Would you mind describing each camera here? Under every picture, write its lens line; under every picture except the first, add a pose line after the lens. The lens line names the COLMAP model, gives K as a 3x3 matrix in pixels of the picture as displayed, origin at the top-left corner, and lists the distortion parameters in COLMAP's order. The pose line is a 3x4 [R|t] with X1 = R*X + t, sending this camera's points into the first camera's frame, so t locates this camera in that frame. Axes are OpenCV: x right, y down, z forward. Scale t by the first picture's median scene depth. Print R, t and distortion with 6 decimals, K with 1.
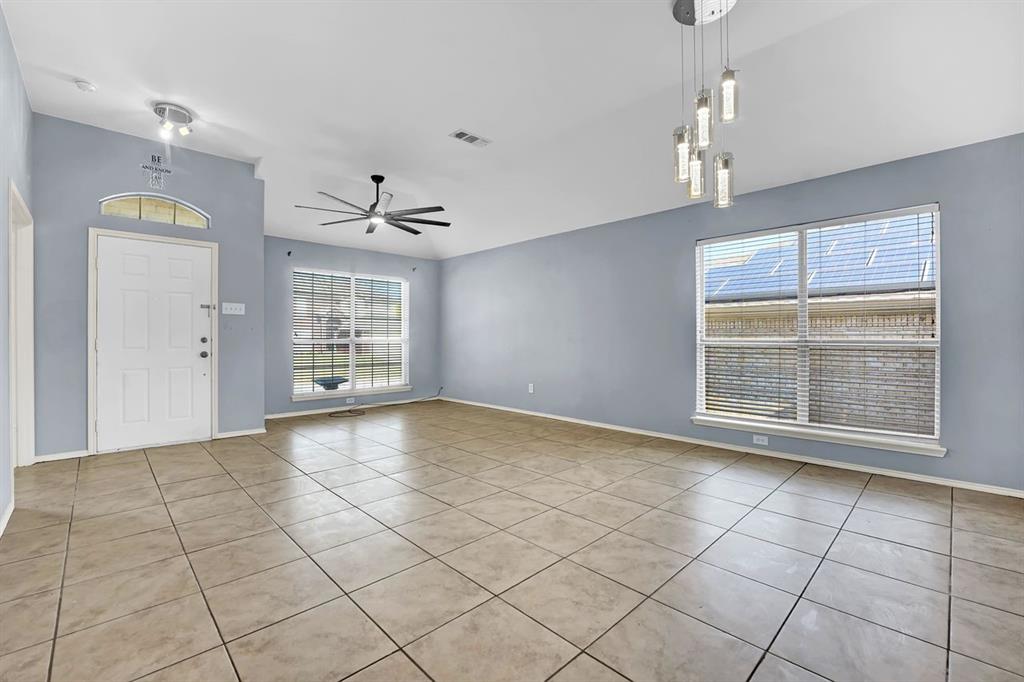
lens RADIAL K [[440.5, 0, 503.9], [0, 440.5, 339.0], [0, 0, 1]] dist [-0.022496, -0.000141]
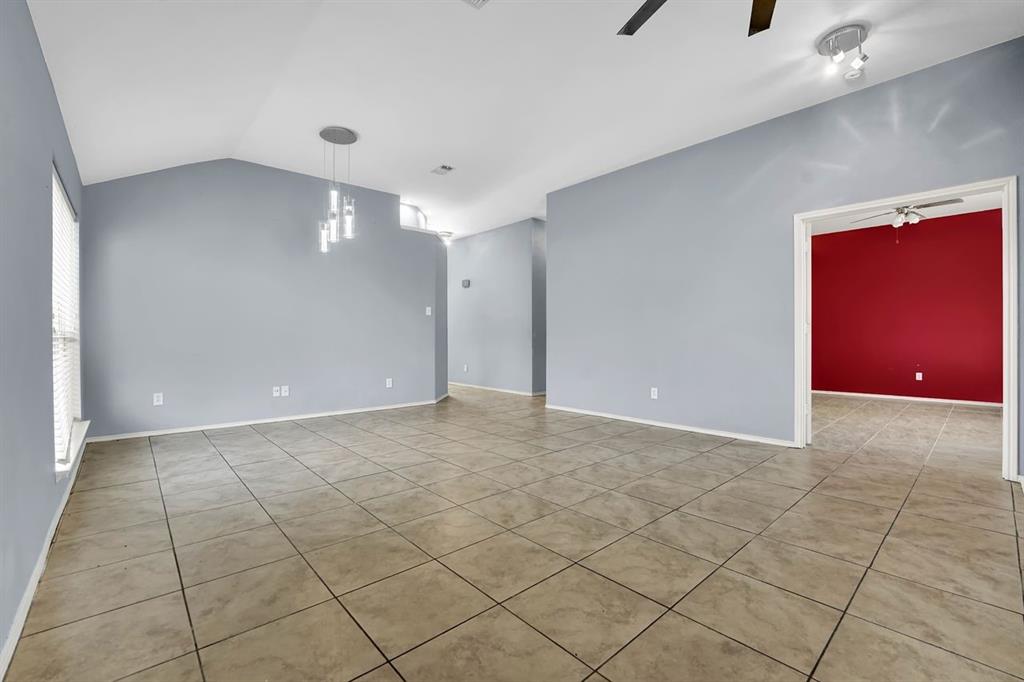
lens RADIAL K [[440.5, 0, 518.8], [0, 440.5, 335.0], [0, 0, 1]] dist [-0.022496, -0.000141]
pose [[-0.999960, 0.005598, 0.006988, -0.172947], [0.005652, 0.999954, 0.007810, 0.006041], [-0.006944, 0.007849, -0.999945, 1.763901]]
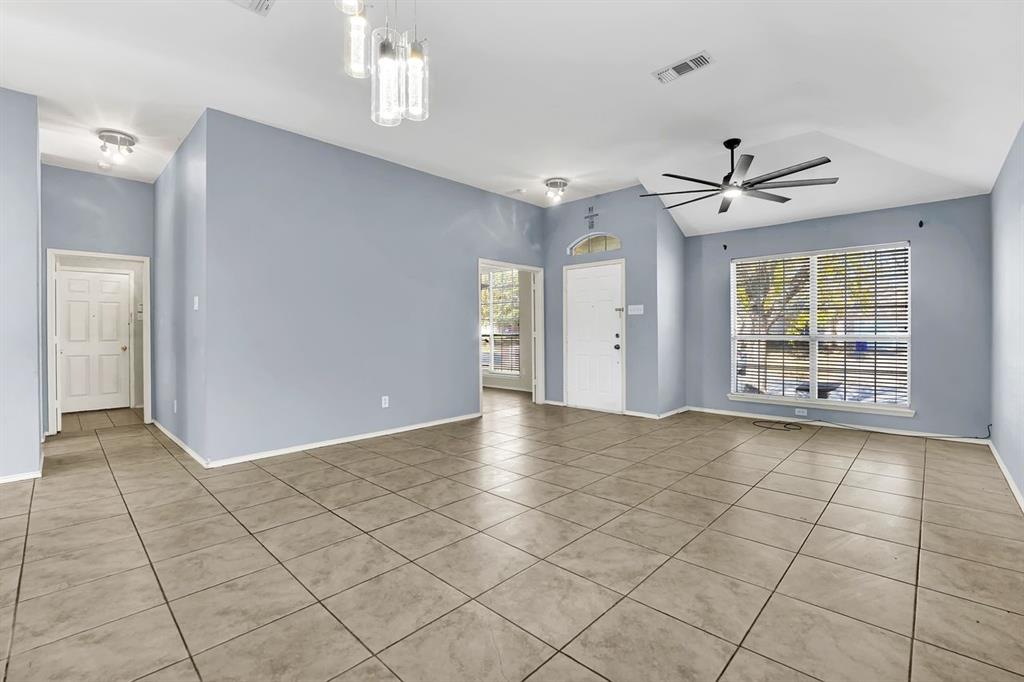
lens RADIAL K [[440.5, 0, 508.3], [0, 440.5, 335.5], [0, 0, 1]] dist [-0.022496, -0.000141]
pose [[0.050079, 0.007951, -0.998714, 0.723419], [-0.000569, 0.999968, 0.007932, -0.010307], [0.998745, 0.000171, 0.050082, 0.741228]]
